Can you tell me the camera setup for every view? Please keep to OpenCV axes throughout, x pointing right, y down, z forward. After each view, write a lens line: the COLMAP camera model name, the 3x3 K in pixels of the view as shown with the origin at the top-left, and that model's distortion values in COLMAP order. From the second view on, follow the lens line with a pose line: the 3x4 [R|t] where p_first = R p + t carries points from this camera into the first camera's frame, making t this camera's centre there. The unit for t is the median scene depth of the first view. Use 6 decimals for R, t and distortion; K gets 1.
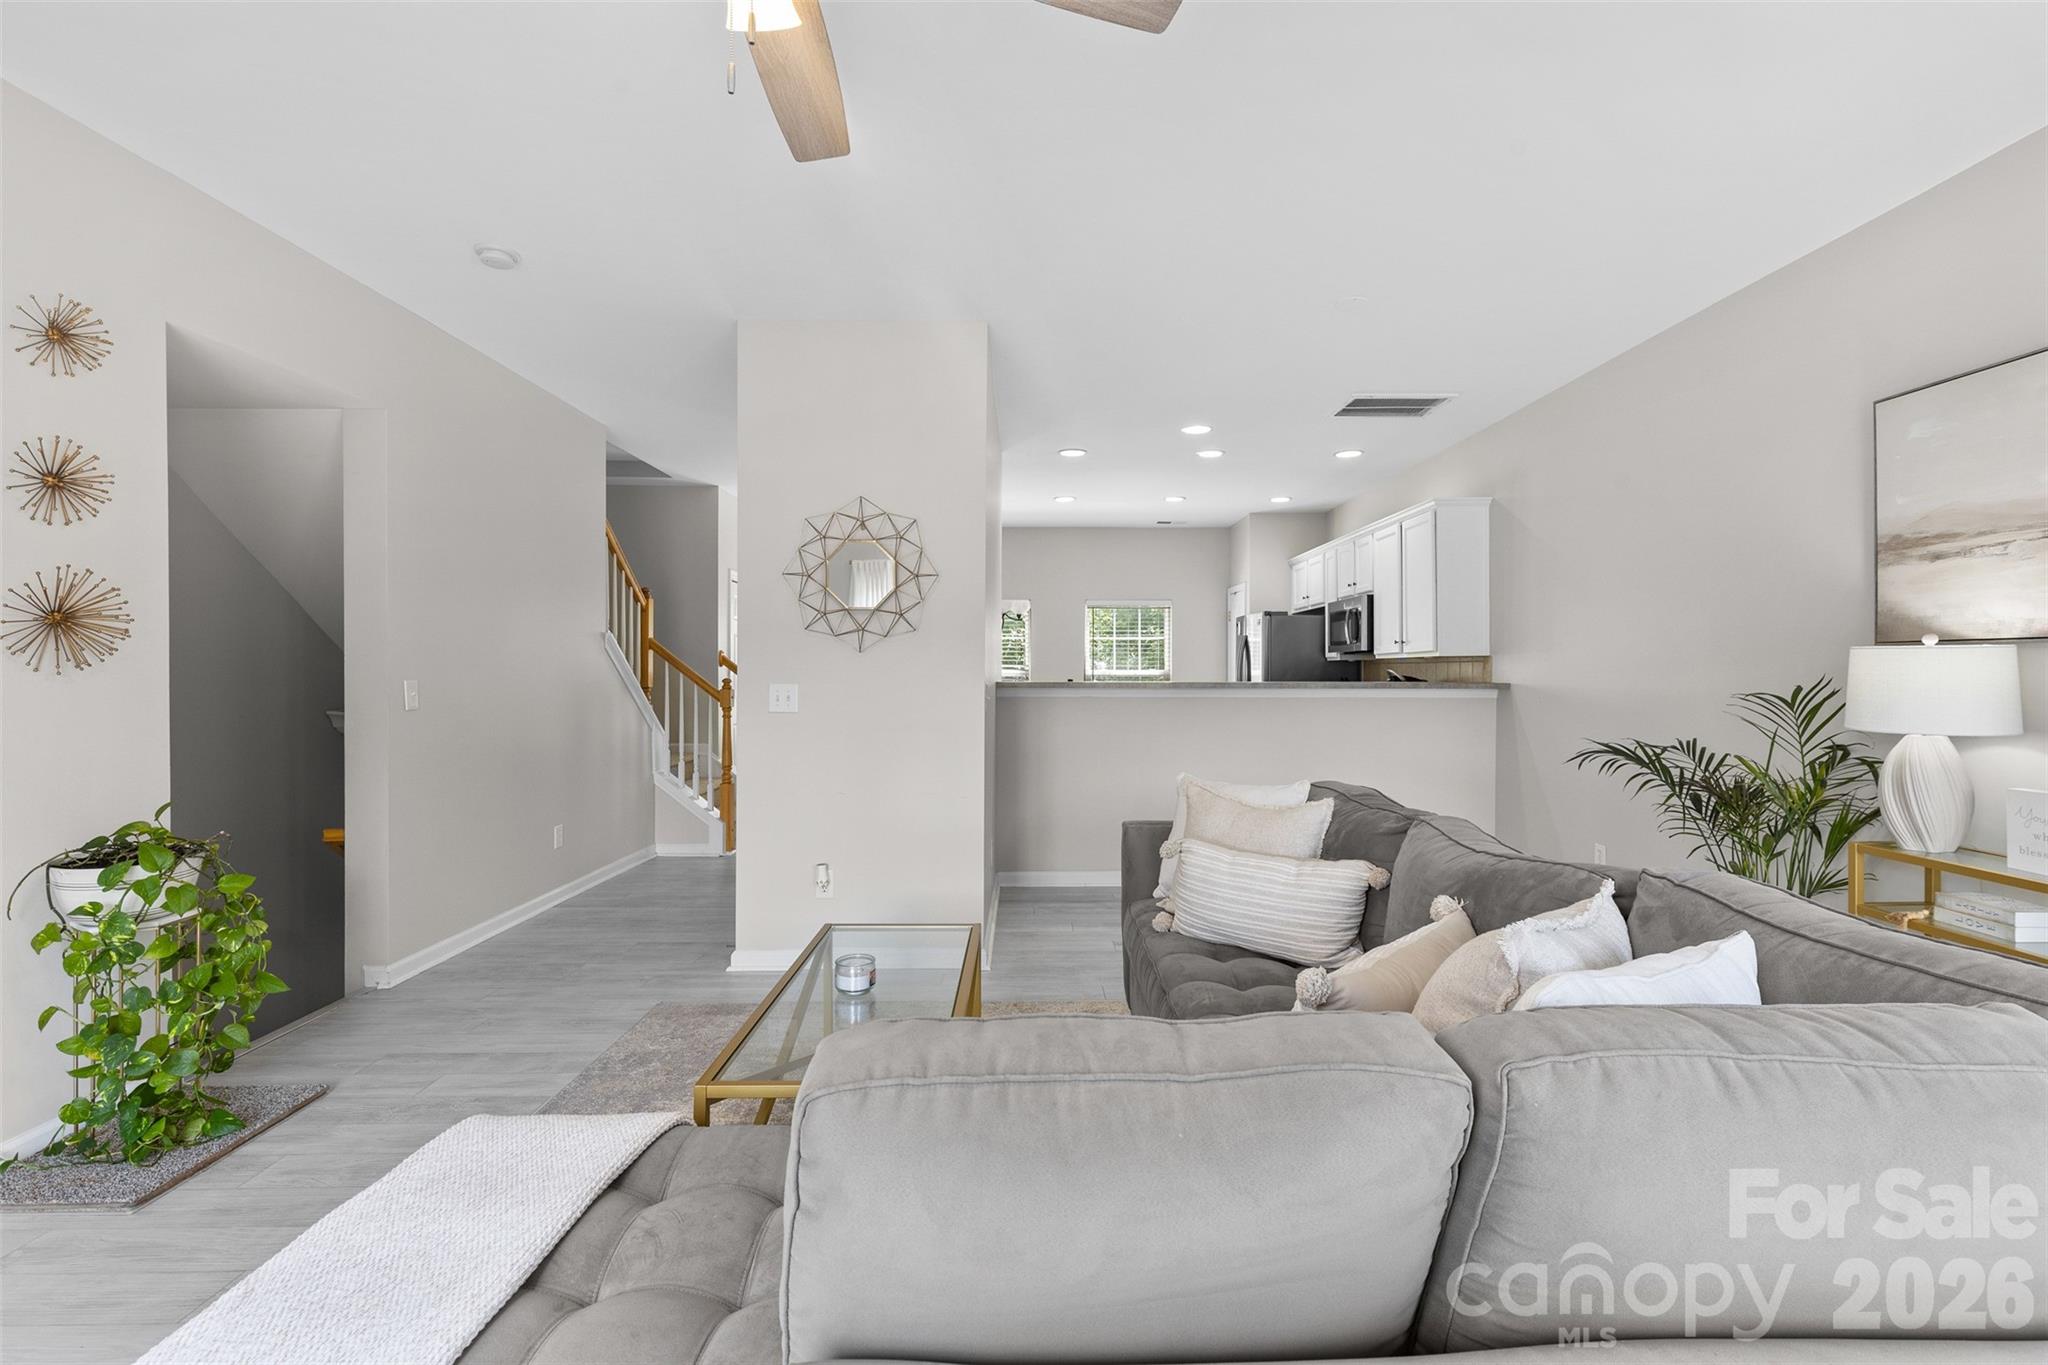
lens RADIAL K [[926.6, 0, 1034.1], [0, 926.6, 682.5], [0, 0, 1]] dist [0.005499, -0.000821]
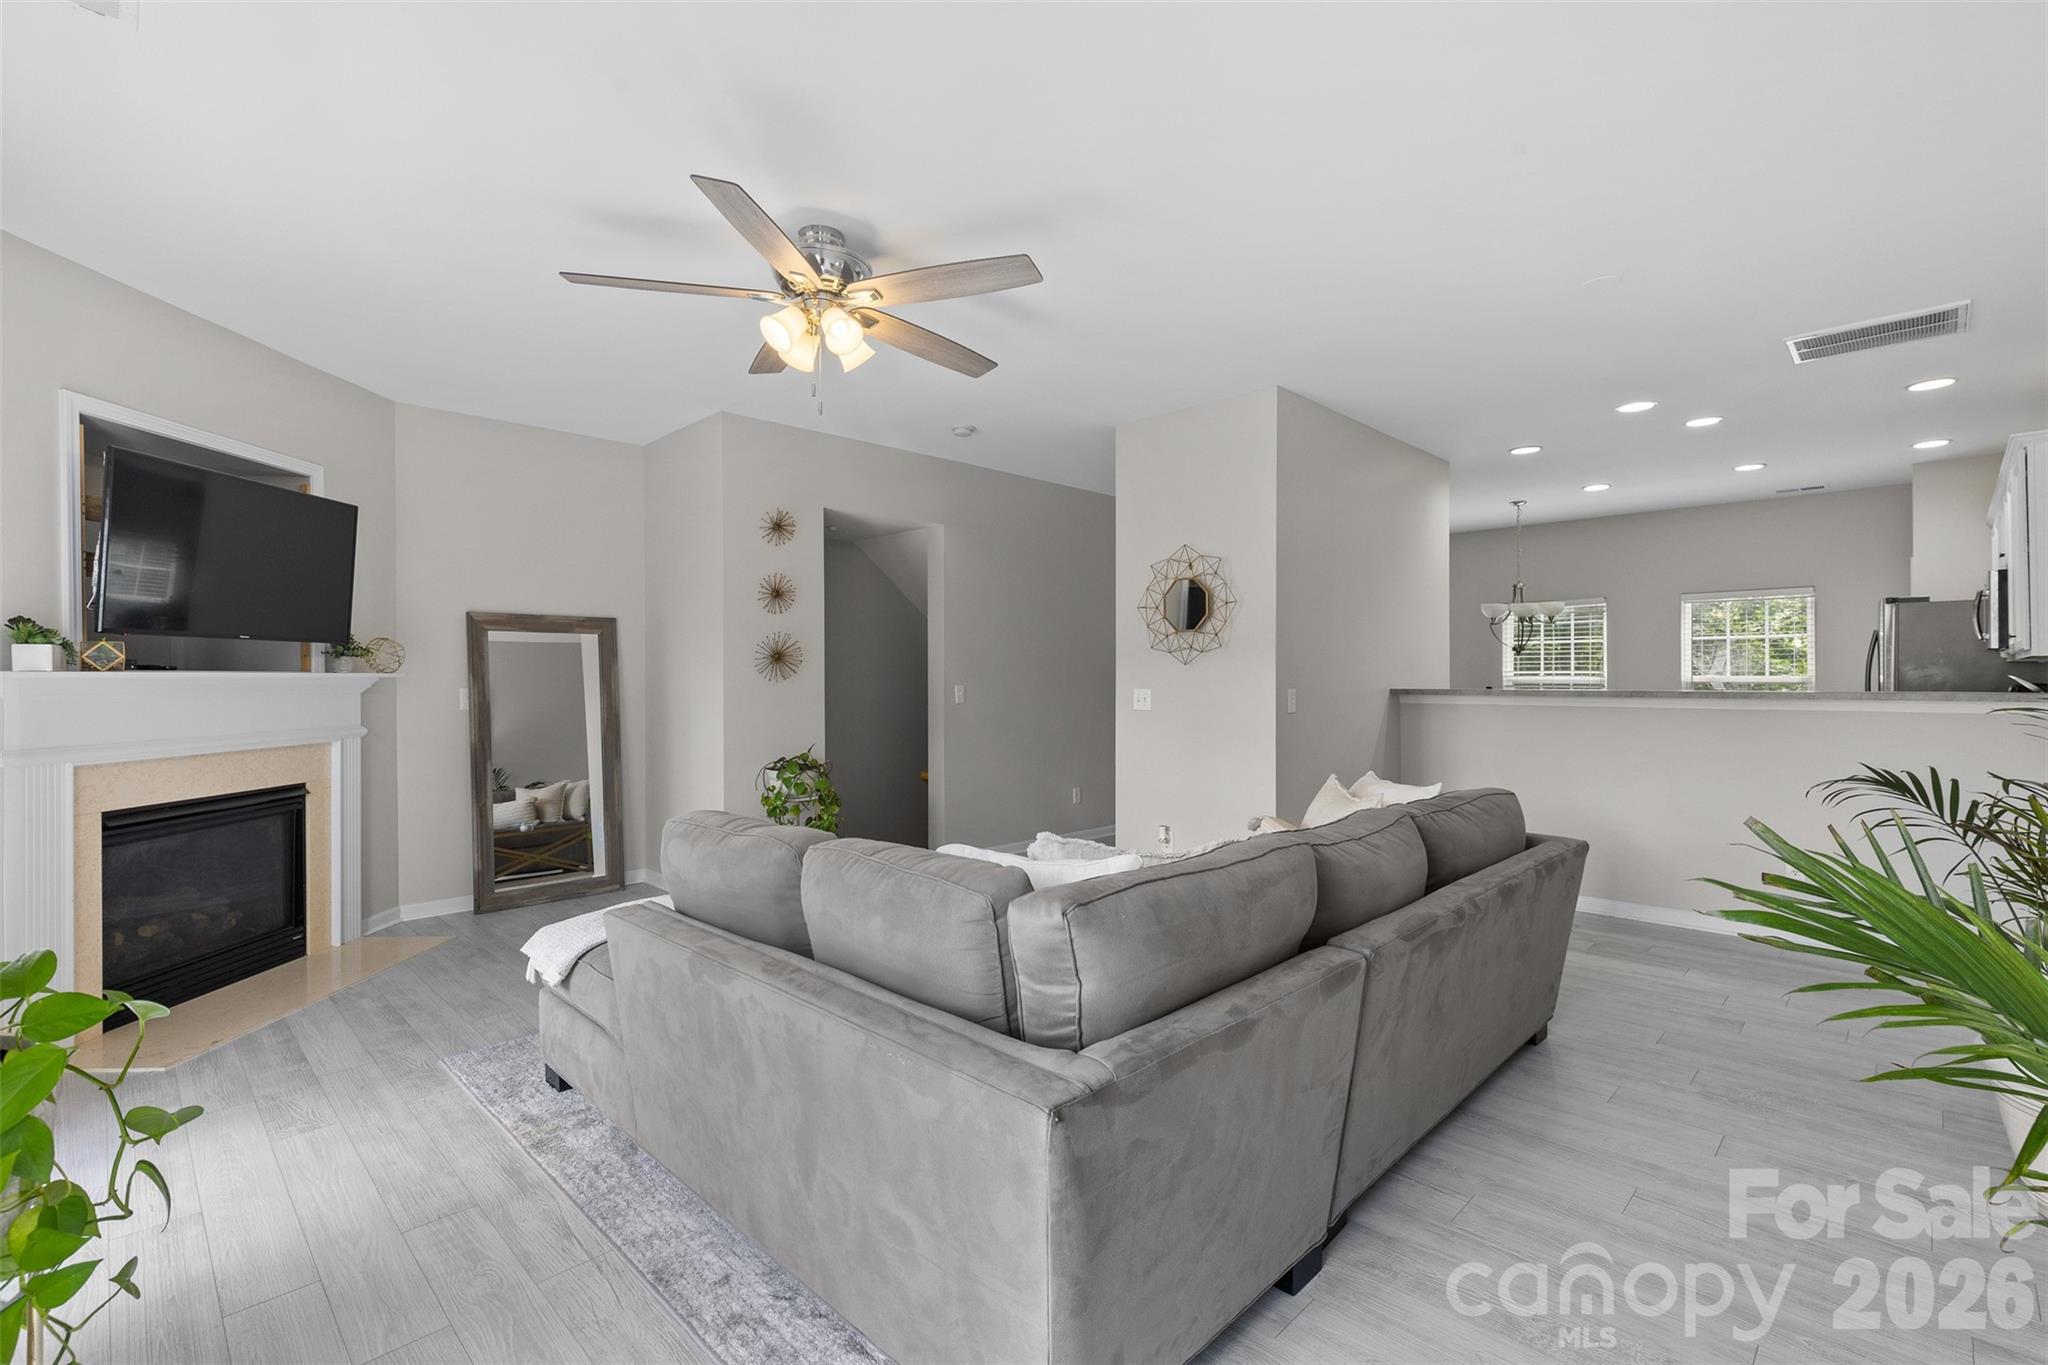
lens RADIAL K [[926.6, 0, 1033.4], [0, 926.6, 681.8], [0, 0, 1]] dist [0.005499, -0.000821]
pose [[0.697381, 0.001806, -0.716699, 0.593233], [-0.005647, 0.999980, -0.002975, -0.003912], [0.716679, 0.006122, 0.697377, -0.054201]]
